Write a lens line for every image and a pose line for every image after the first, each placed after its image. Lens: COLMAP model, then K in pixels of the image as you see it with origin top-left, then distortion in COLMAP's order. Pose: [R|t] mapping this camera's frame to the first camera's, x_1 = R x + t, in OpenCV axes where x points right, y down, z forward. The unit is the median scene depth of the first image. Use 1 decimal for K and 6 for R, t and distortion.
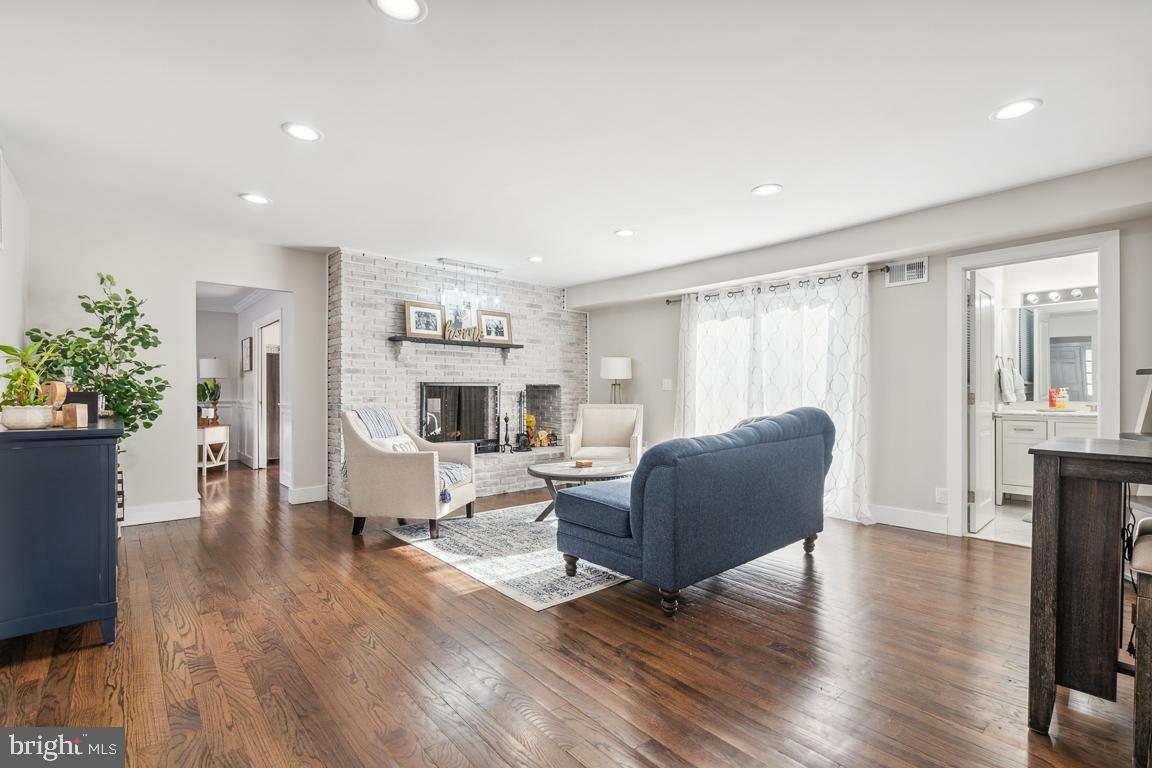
lens RADIAL K [[528.4, 0, 579.3], [0, 528.4, 388.3], [0, 0, 1]] dist [0.000323, 0.000157]
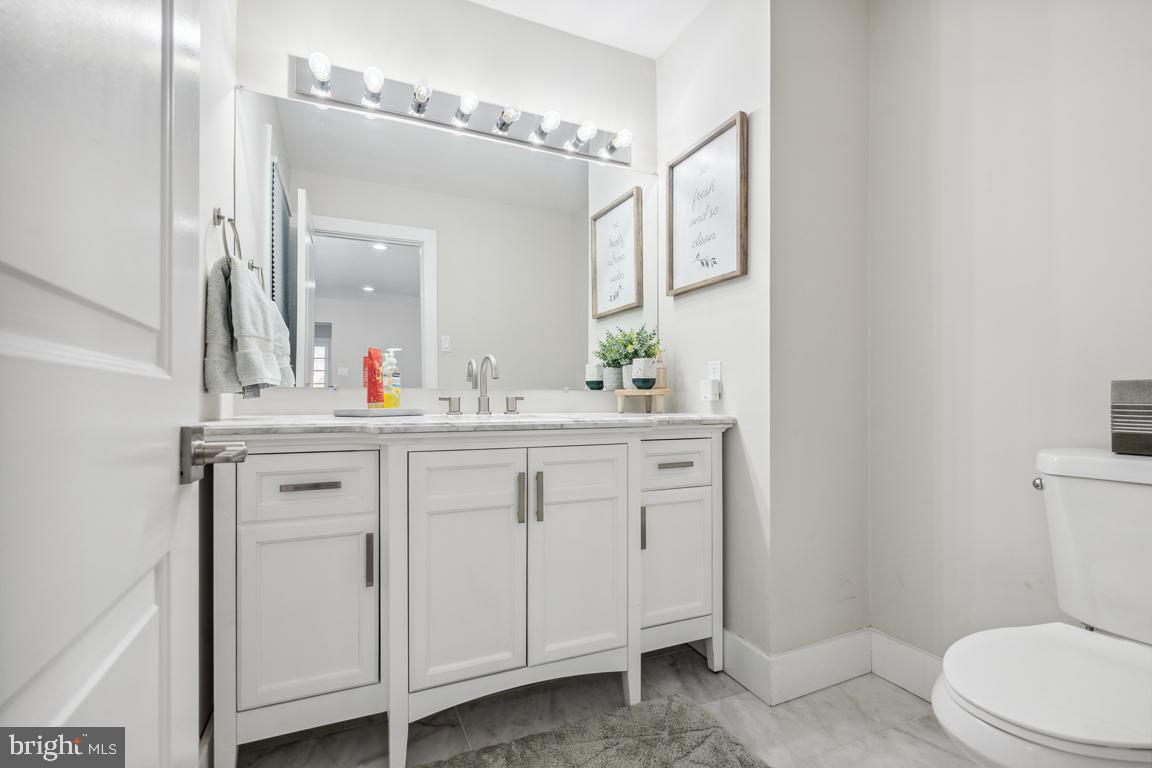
lens RADIAL K [[528.4, 0, 579.6], [0, 528.4, 391.2], [0, 0, 1]] dist [0.000323, 0.000157]
pose [[0.291717, 0.014033, 0.956402, 0.607483], [-0.002411, 0.999900, -0.013936, 0.032285], [-0.956502, 0.001759, 0.291722, 0.769729]]
